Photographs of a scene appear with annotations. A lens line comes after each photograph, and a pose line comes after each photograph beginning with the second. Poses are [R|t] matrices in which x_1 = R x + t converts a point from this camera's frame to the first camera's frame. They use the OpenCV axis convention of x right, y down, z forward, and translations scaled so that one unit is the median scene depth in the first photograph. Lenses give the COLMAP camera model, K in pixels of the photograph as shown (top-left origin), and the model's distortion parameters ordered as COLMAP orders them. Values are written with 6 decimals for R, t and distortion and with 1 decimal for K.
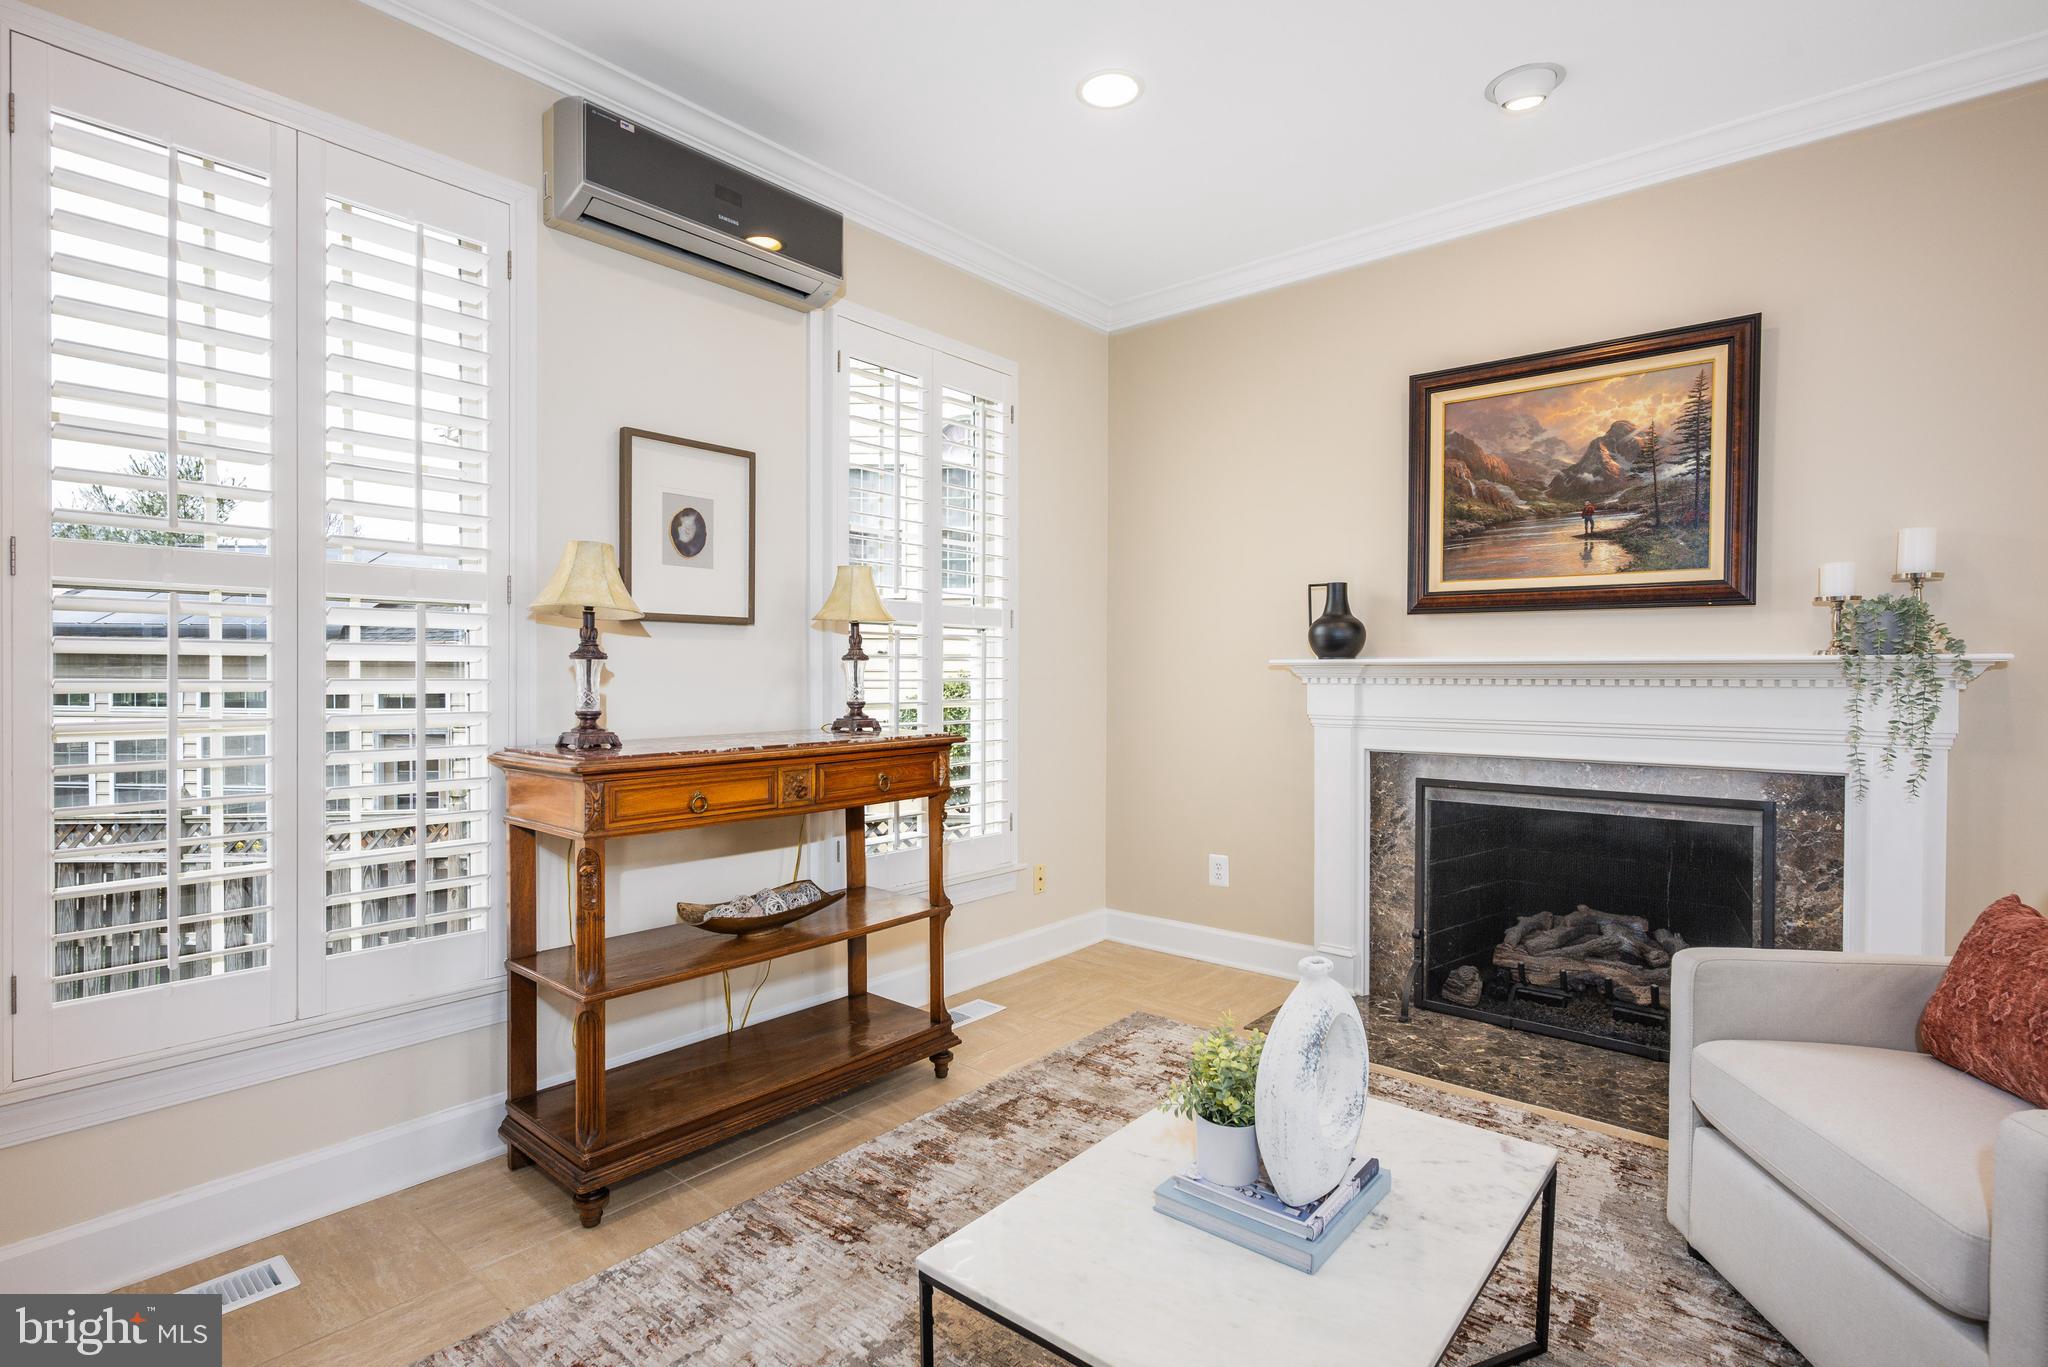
lens RADIAL K [[1002.7, 0, 1024.0], [0, 1002.7, 683.5], [0, 0, 1]] dist [0.005329, 0.000411]
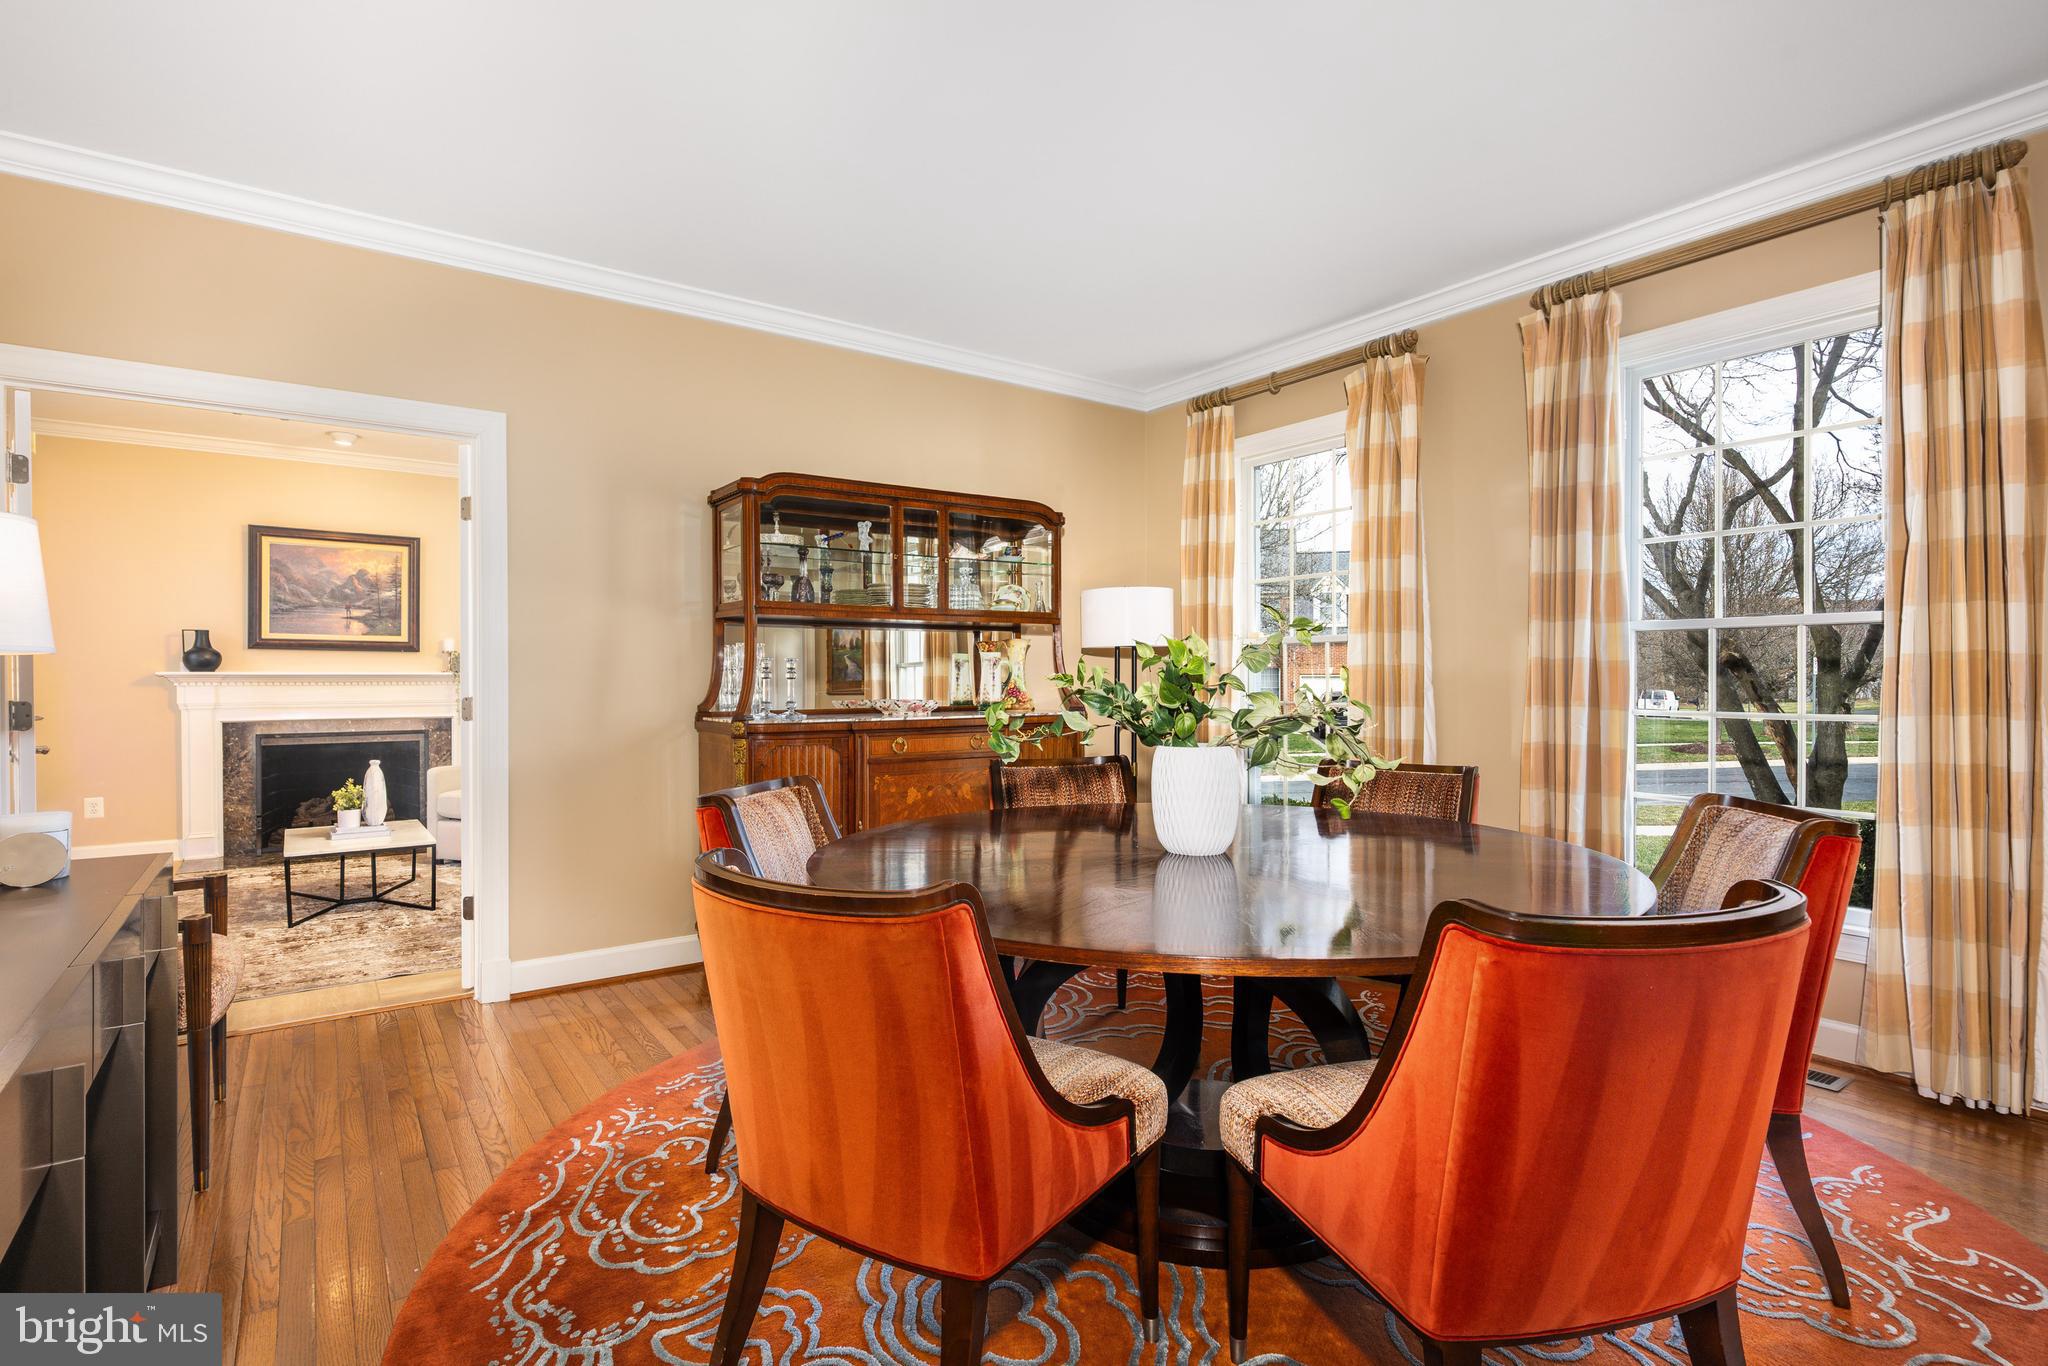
lens RADIAL K [[990.2, 0, 1024.0], [0, 990.2, 683.0], [0, 0, 1]] dist [-0.003503, -0.000303]
pose [[0.244818, -0.006478, 0.969547, -1.125385], [0.013571, 0.999903, 0.003254, 0.009820], [-0.969474, 0.012361, 0.244882, -0.926787]]
